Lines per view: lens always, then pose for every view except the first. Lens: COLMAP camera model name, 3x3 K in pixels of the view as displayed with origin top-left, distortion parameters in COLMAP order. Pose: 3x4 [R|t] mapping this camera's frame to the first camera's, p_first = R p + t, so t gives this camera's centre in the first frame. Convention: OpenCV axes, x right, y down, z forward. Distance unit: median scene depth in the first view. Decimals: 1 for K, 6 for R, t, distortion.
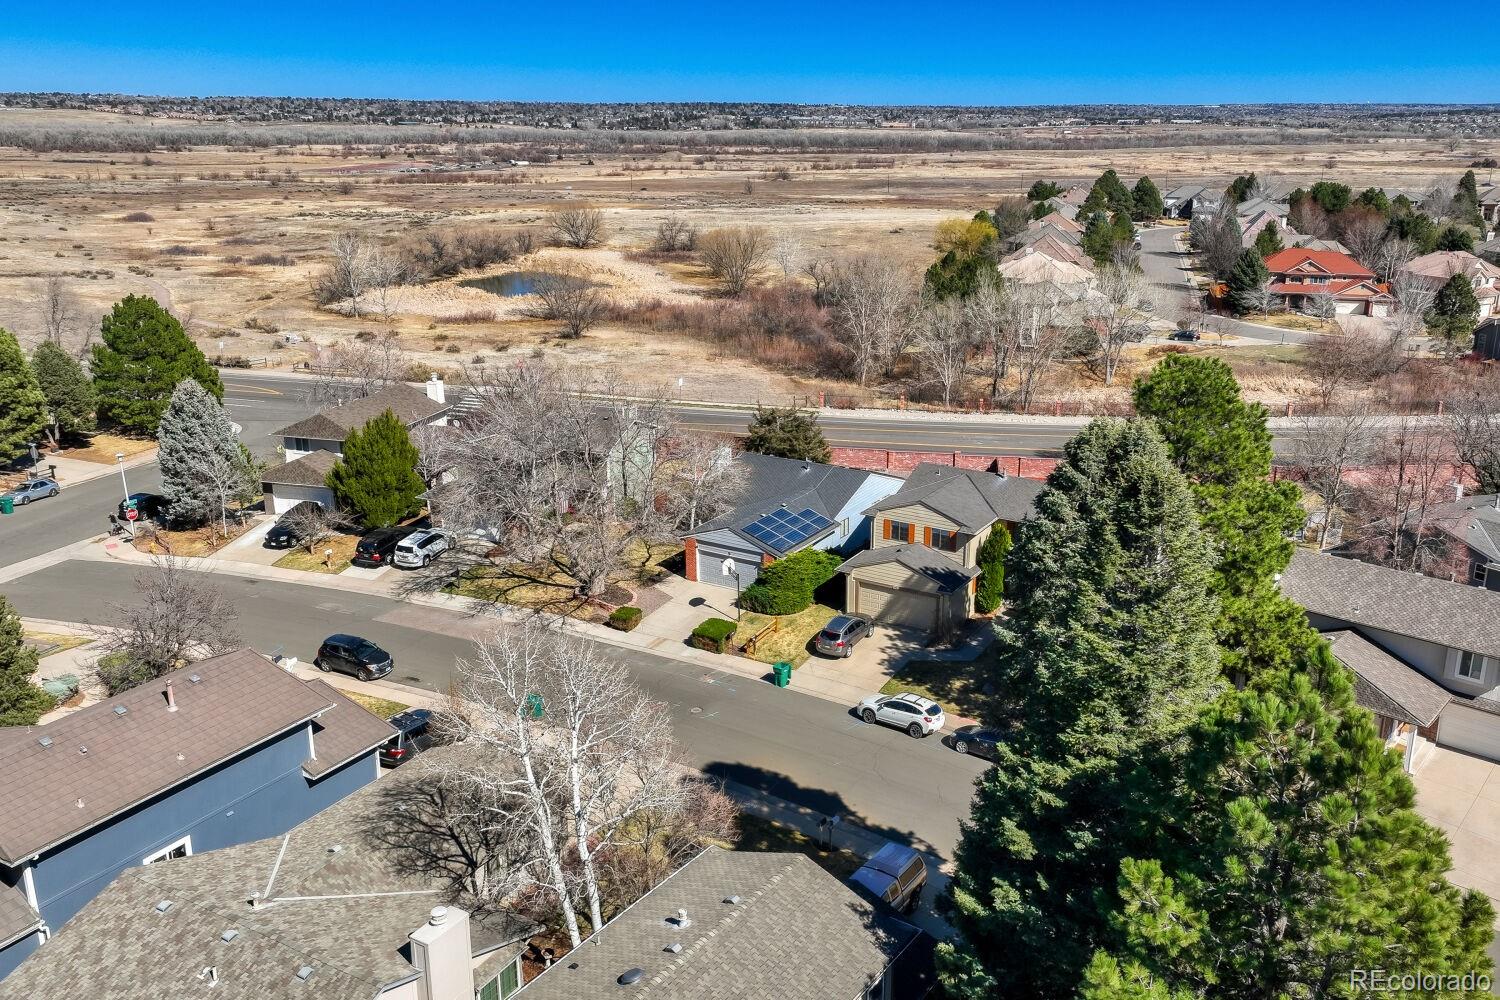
lens RADIAL K [[1246.1, 0, 764.1], [0, 1246.1, 500.4], [0, 0, 1]] dist [0.020817, 0.008333]
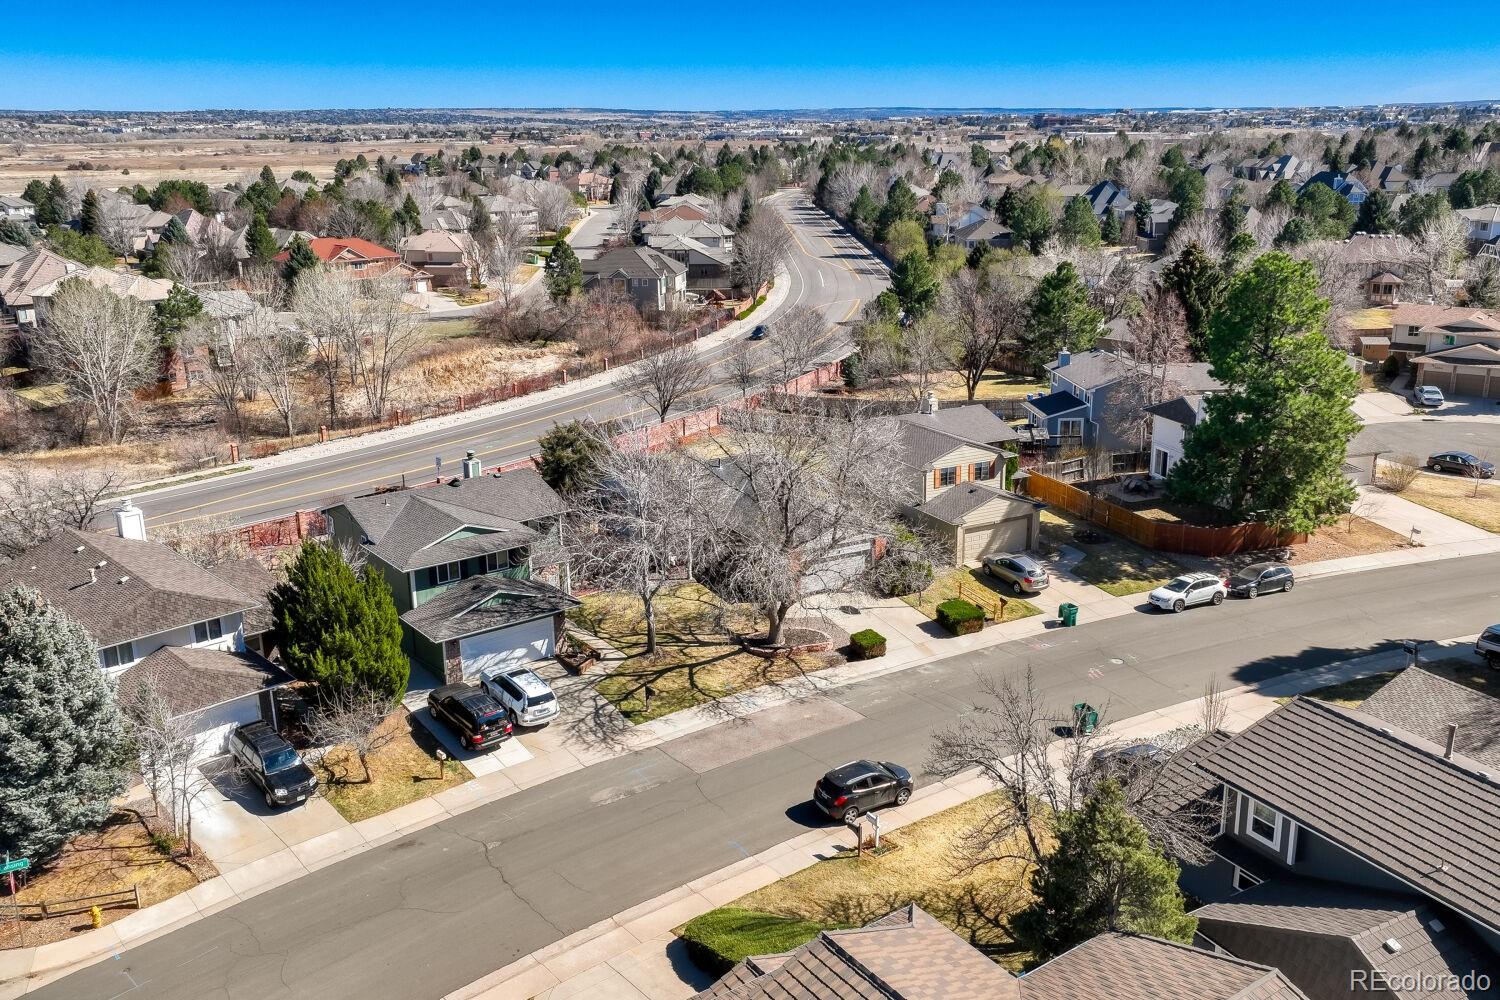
lens RADIAL K [[1240.4, 0, 740.1], [0, 1240.4, 512.5], [0, 0, 1]] dist [0.023363, 0.009267]
pose [[0.521608, -0.267133, 0.810287, -0.288762], [0.262767, 0.953854, 0.145312, -0.049573], [-0.811713, 0.137121, 0.567732, 0.193365]]
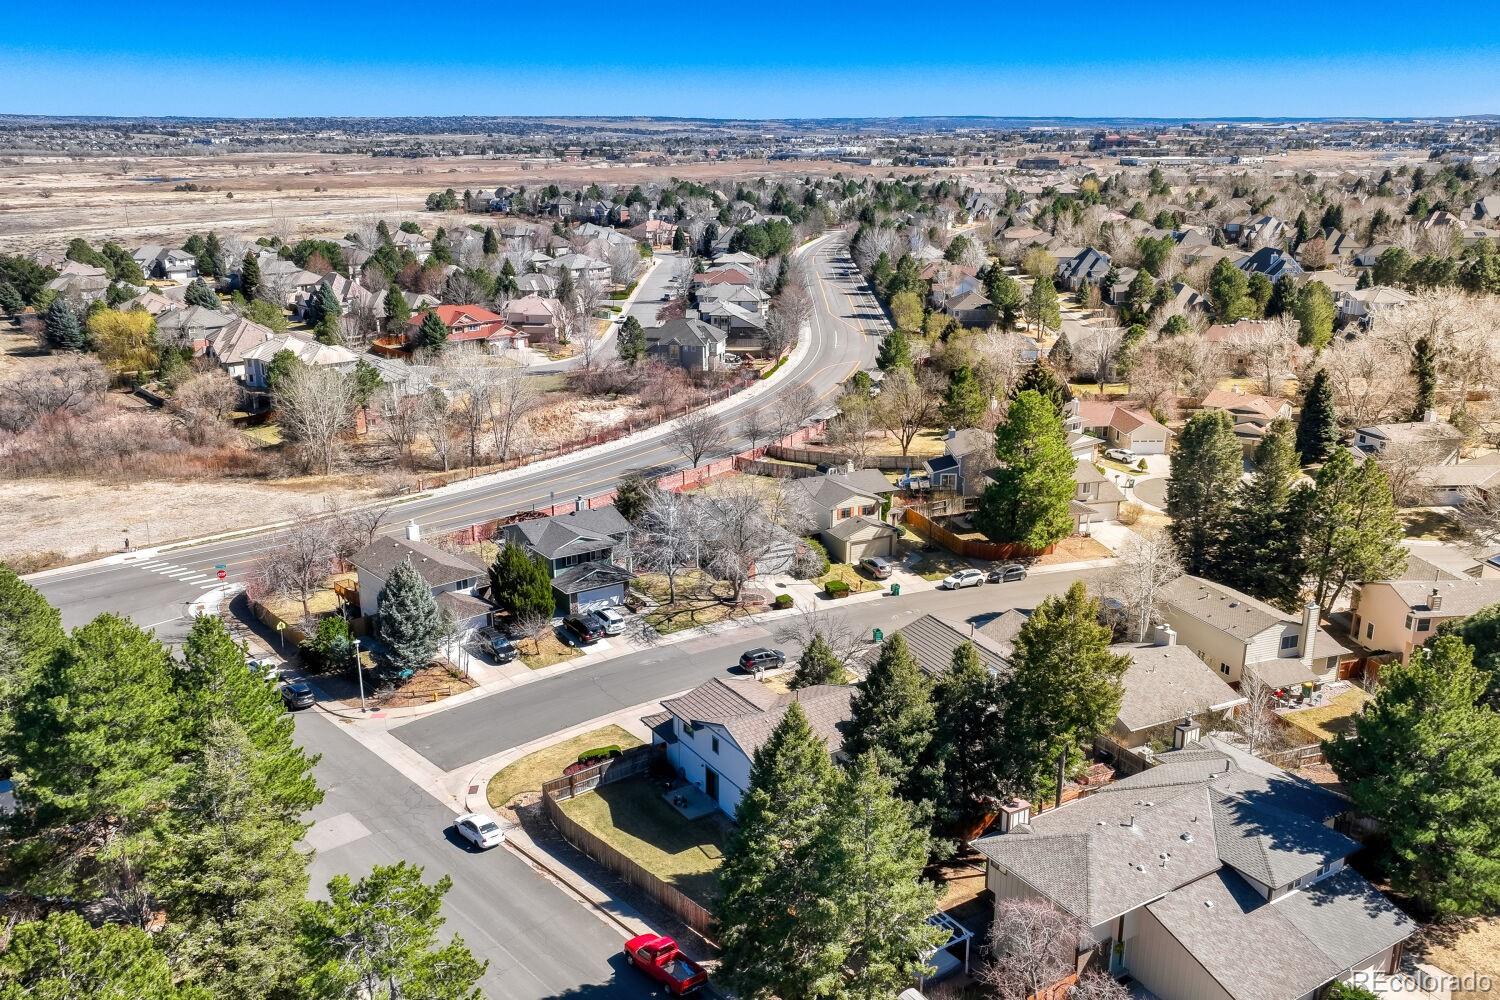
lens RADIAL K [[1240.4, 0, 740.1], [0, 1240.4, 512.5], [0, 0, 1]] dist [0.023363, 0.009267]
pose [[0.566364, -0.253537, 0.784188, -0.493314], [0.253049, 0.959040, 0.127309, -0.086506], [-0.784345, 0.126334, 0.607324, 0.002473]]
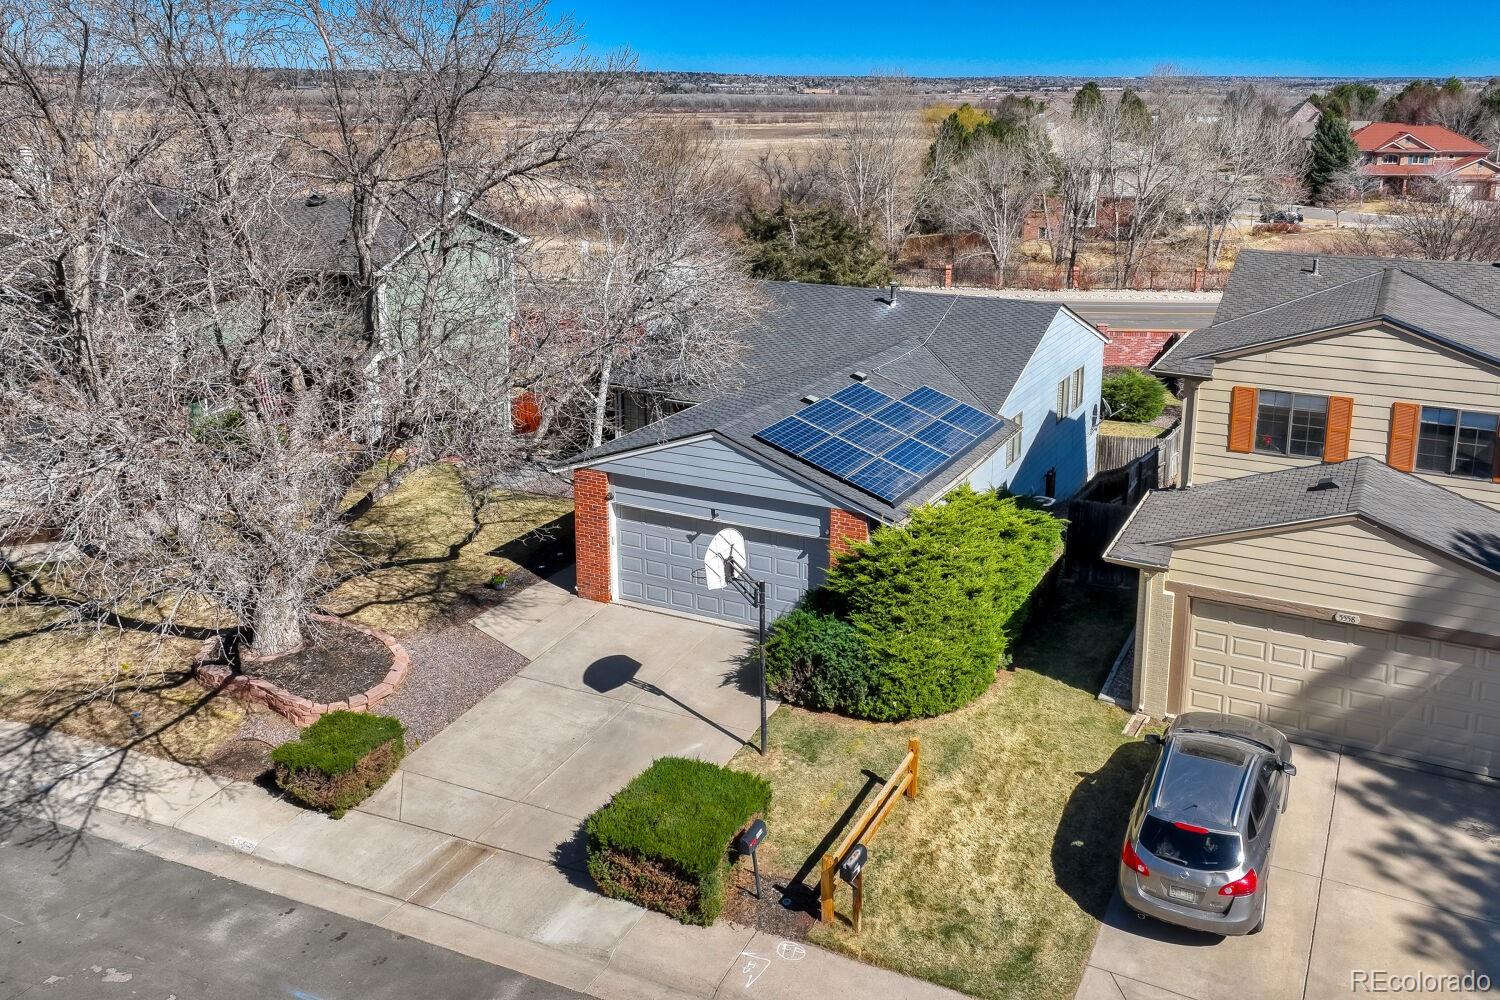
lens RADIAL K [[1266.8, 0, 787.0], [0, 1266.8, 498.9], [0, 0, 1]] dist [0.010795, 0.005065]
pose [[0.996931, -0.022820, 0.074890, -0.011915], [0.021567, 0.999614, 0.017490, 0.012451], [-0.075260, -0.015821, 0.997038, 0.247316]]
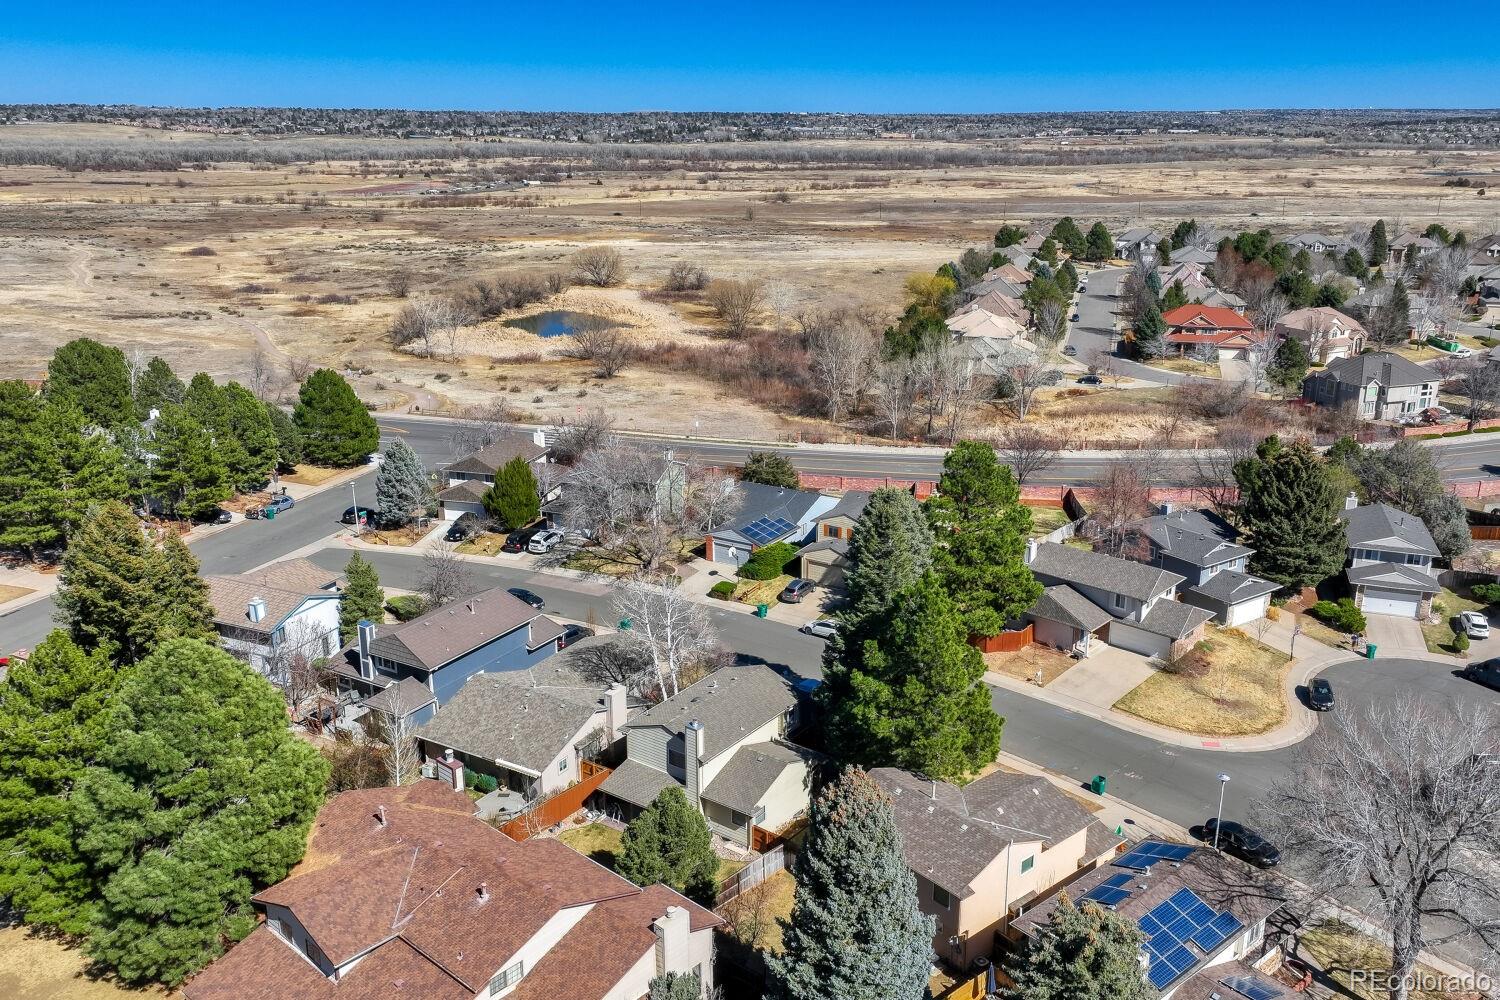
lens RADIAL K [[1230.3, 0, 750.0], [0, 1230.3, 500.0], [0, 0, 1]] dist [0.040613, -0.005954]
pose [[0.999921, 0.001872, -0.012428, 0.005723], [-0.001918, 0.999991, -0.003714, -0.003986], [0.012421, 0.003738, 0.999916, -0.235210]]
